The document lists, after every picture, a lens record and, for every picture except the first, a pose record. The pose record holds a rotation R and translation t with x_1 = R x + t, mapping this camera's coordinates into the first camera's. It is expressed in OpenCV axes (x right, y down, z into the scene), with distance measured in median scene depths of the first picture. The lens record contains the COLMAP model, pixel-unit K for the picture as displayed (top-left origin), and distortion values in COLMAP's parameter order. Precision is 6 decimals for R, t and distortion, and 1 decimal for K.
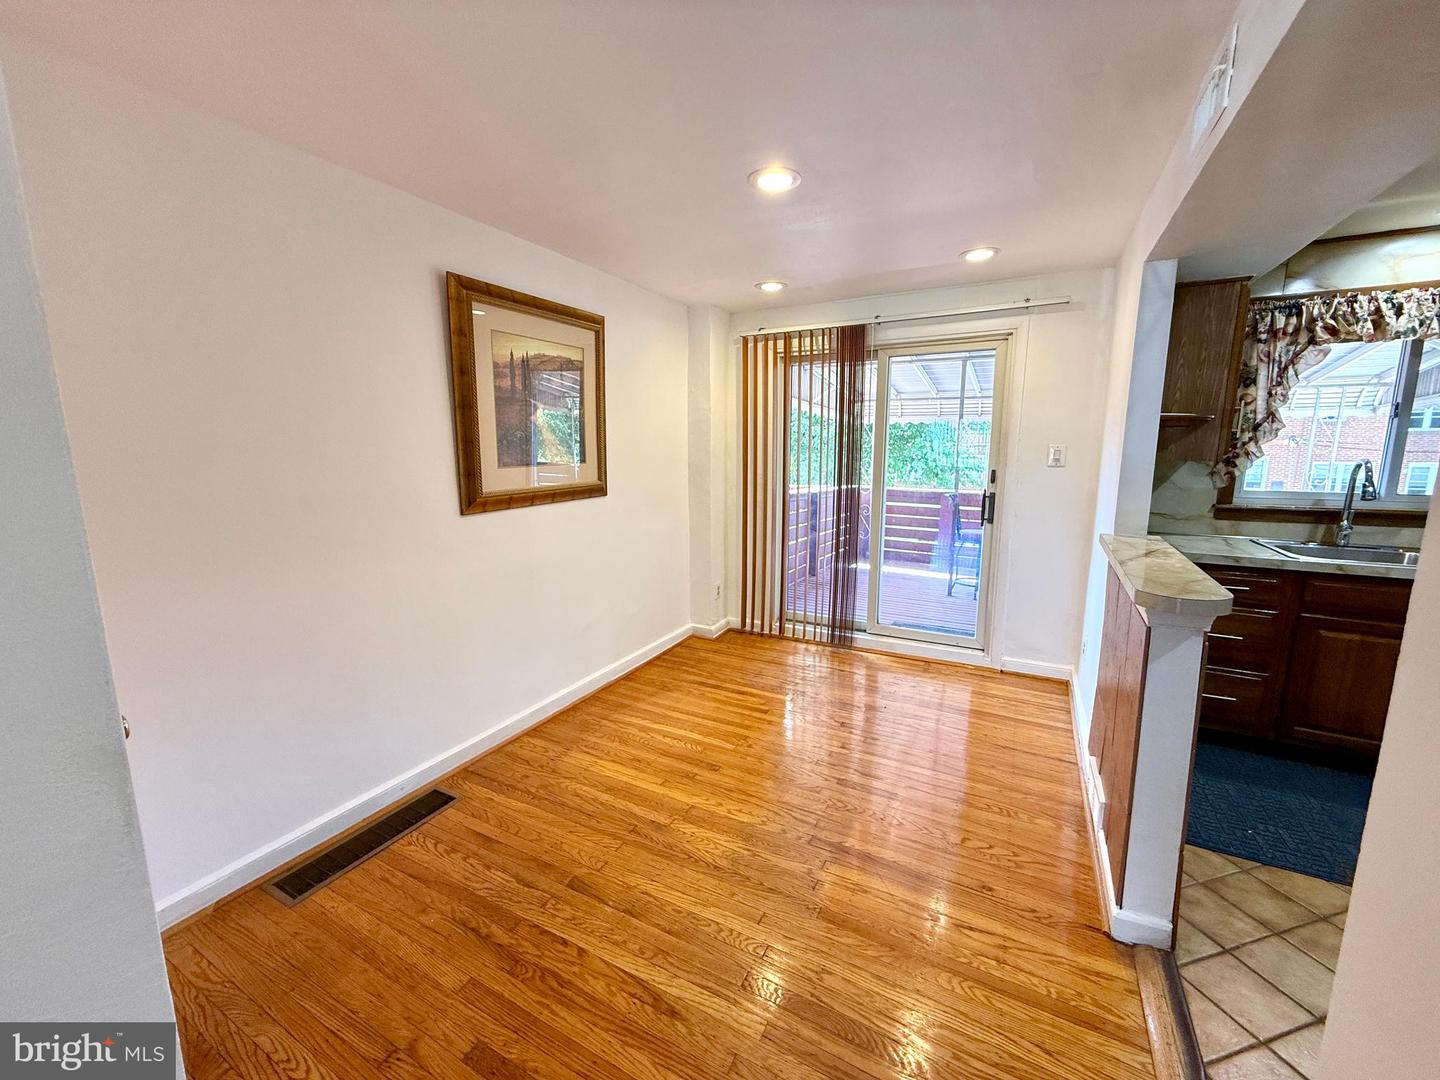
lens RADIAL K [[573.2, 0, 712.6], [0, 573.2, 536.1], [0, 0, 1]] dist [0.000508, -0.000605]
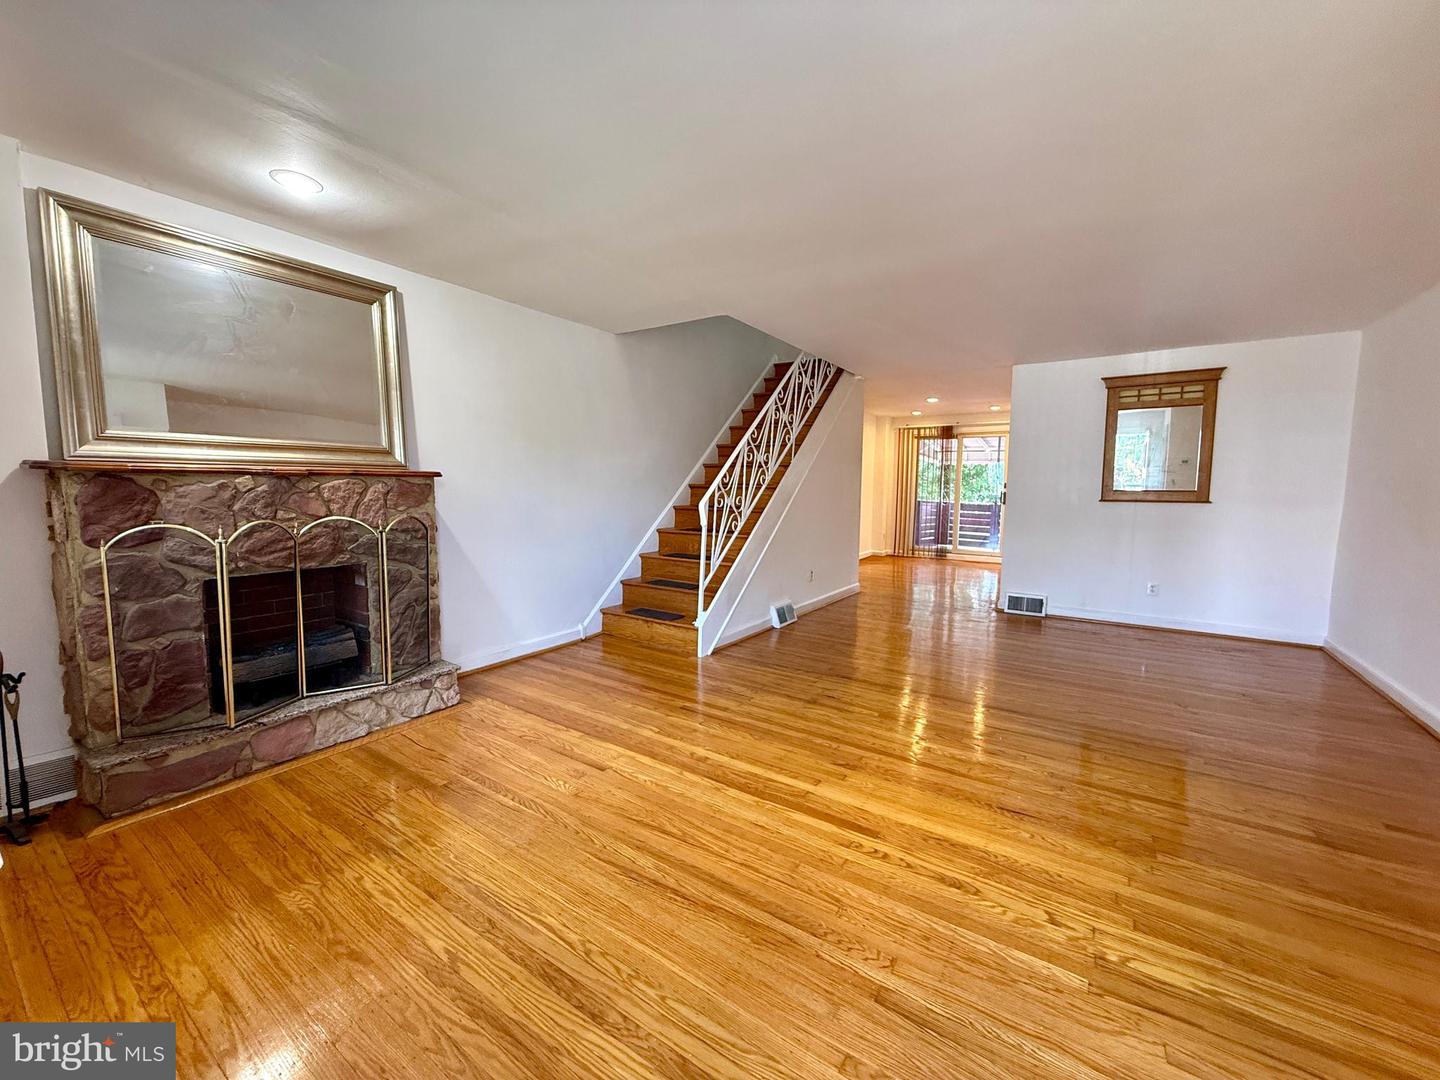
lens RADIAL K [[573.2, 0, 716.2], [0, 573.2, 538.1], [0, 0, 1]] dist [0.000508, -0.000605]
pose [[0.994207, 0.022995, -0.104997, -0.740689], [-0.030840, 0.996802, -0.073714, 0.517454], [0.102967, 0.076525, 0.991737, -2.366542]]
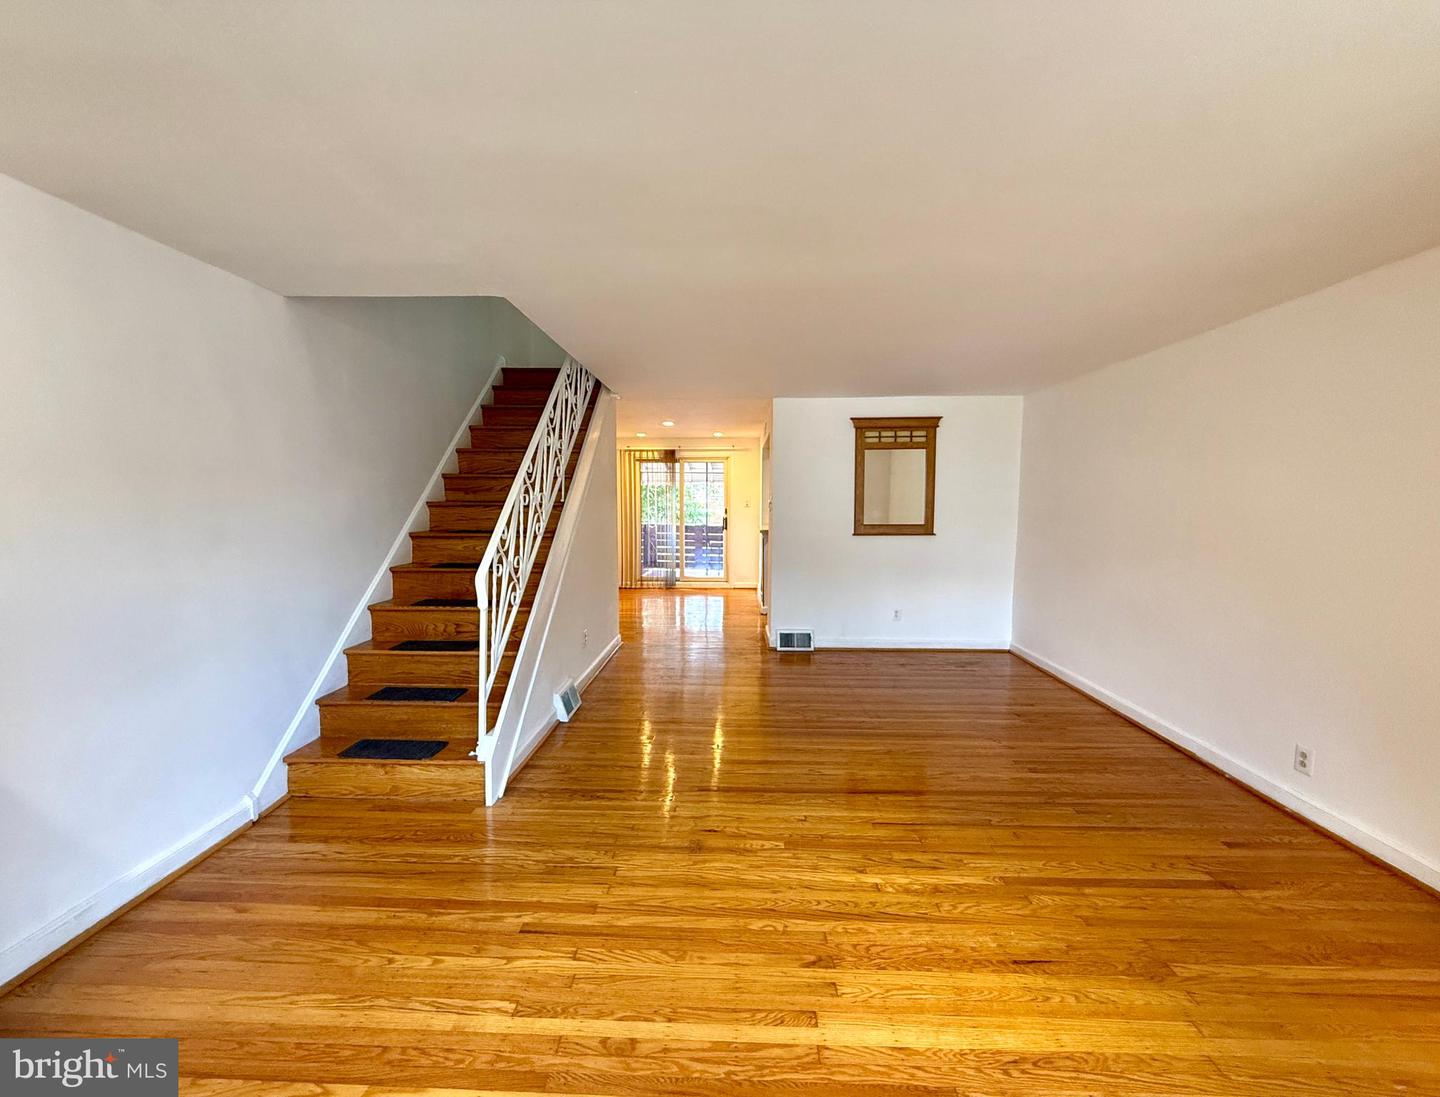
lens RADIAL K [[594.9, 0, 717.3], [0, 594.9, 553.5], [0, 0, 1]] dist [-0.000315, 0.000200]
pose [[0.897734, -0.035336, 0.439118, -1.046753], [0.068256, 0.995898, -0.059402, 0.352472], [-0.435218, 0.083300, 0.896463, -1.960713]]
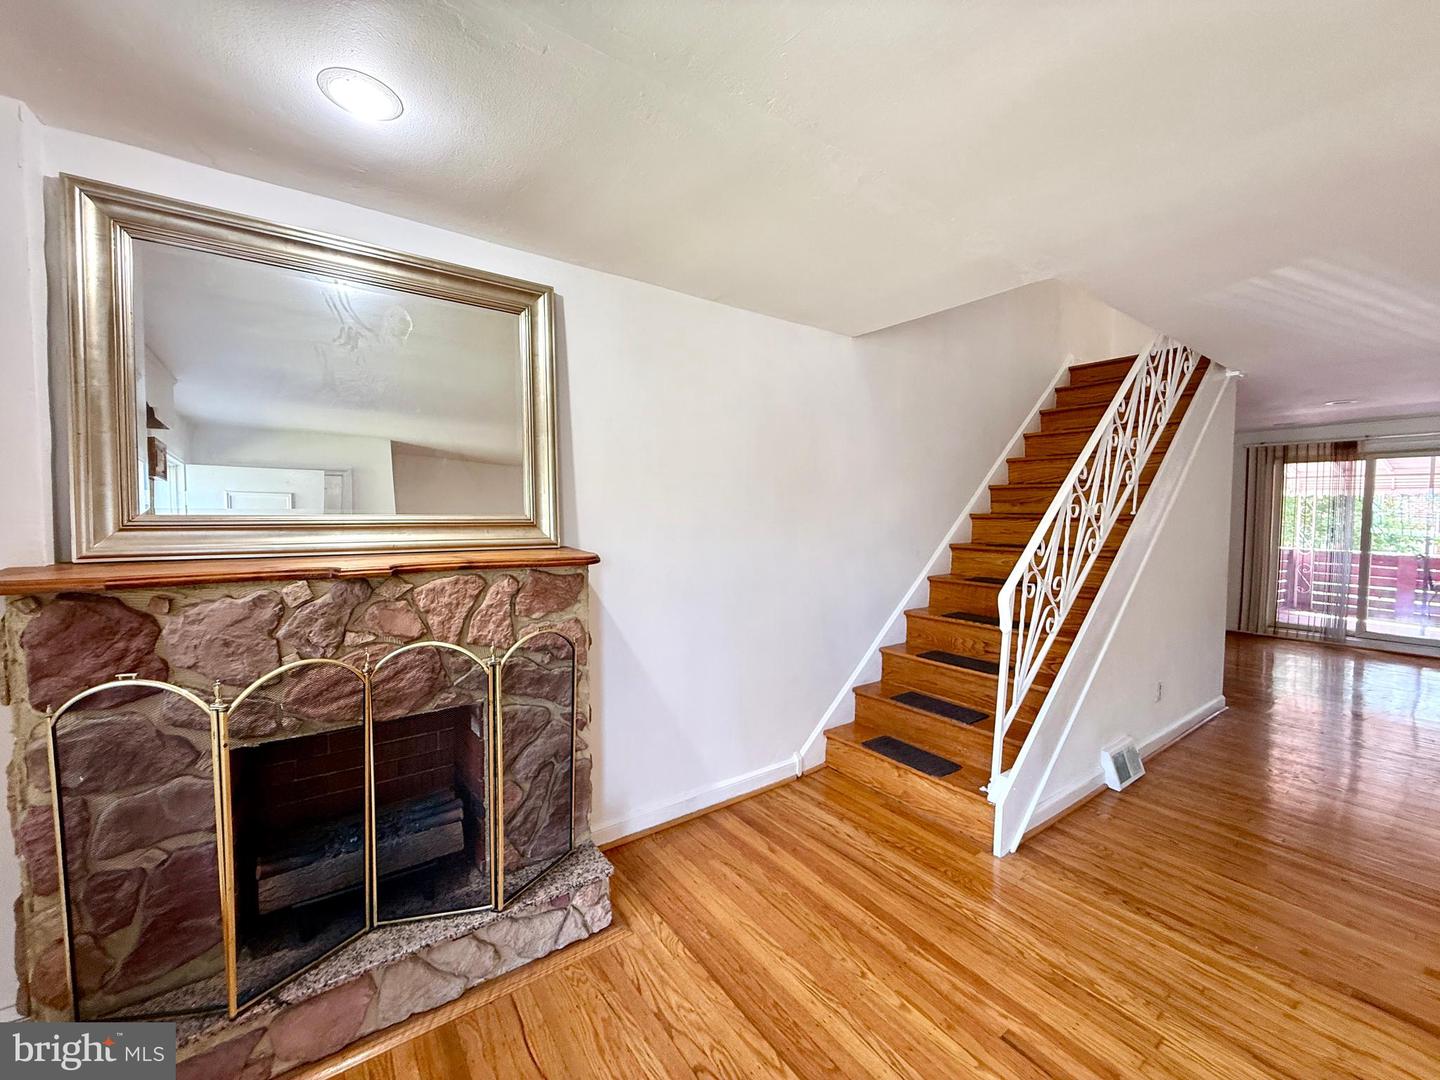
lens RADIAL K [[573.2, 0, 713.5], [0, 573.2, 539.0], [0, 0, 1]] dist [0.000508, -0.000605]
pose [[0.895532, 0.028103, -0.444109, -0.969111], [-0.081782, 0.991399, -0.102176, 0.343918], [0.437417, 0.127822, 0.890128, -1.845455]]
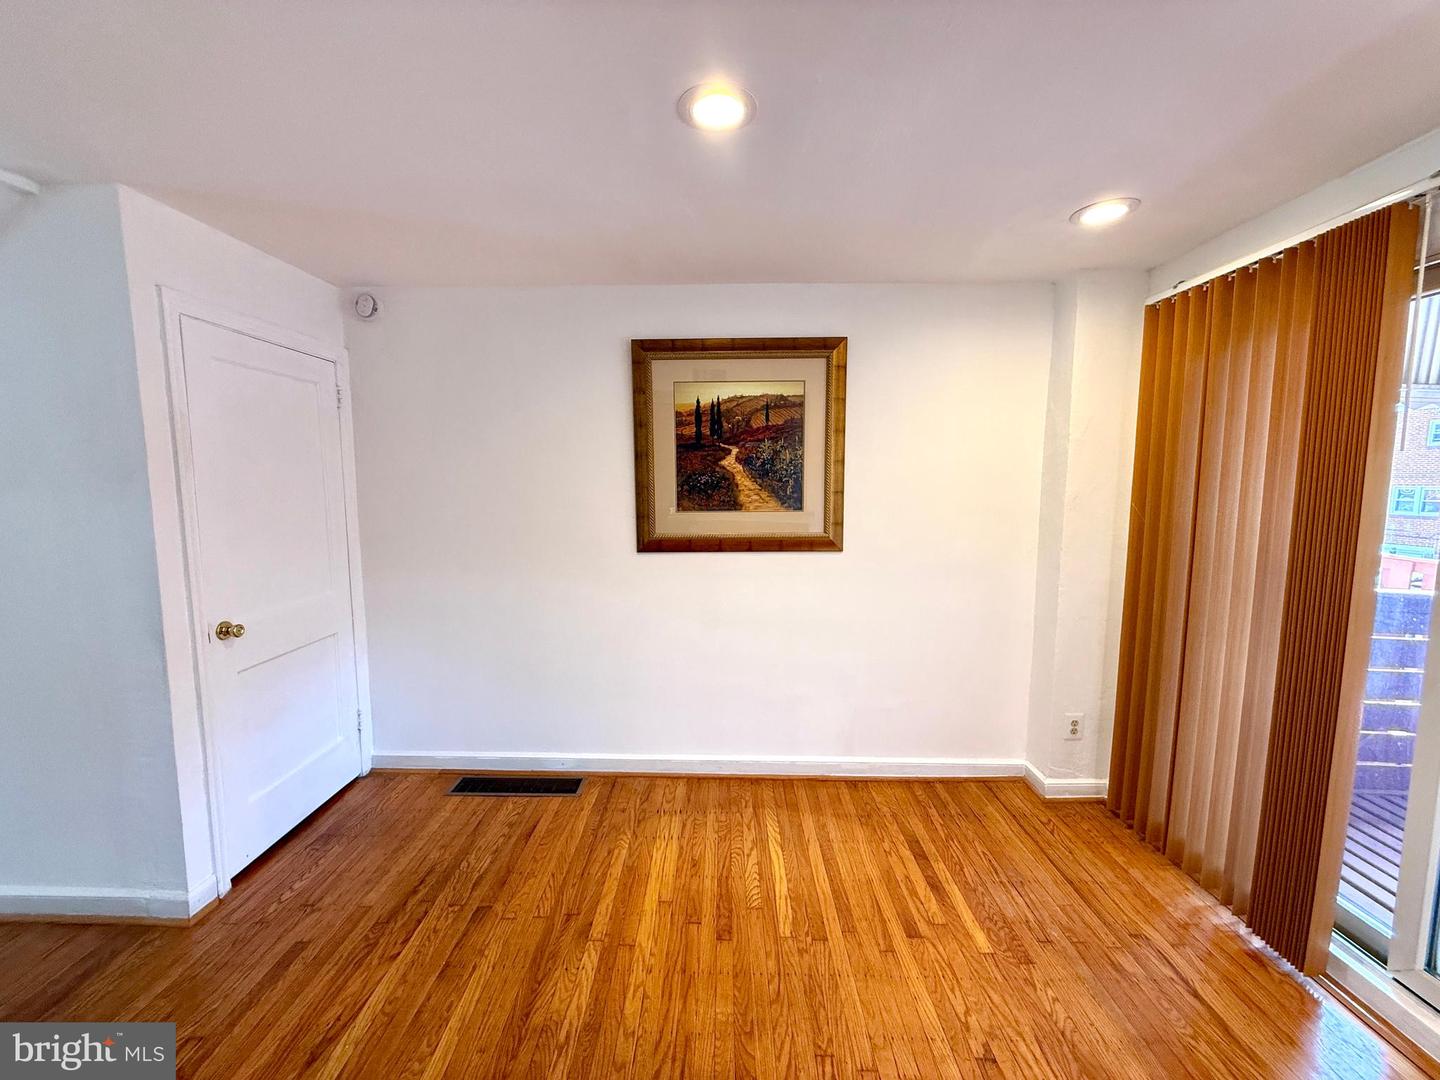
lens RADIAL K [[573.2, 0, 722.7], [0, 573.2, 539.1], [0, 0, 1]] dist [0.000508, -0.000605]
pose [[0.459663, 0.095578, -0.882936, 0.641561], [-0.142465, 0.989252, 0.032918, -0.126360], [0.876592, 0.110656, 0.468339, 0.642421]]
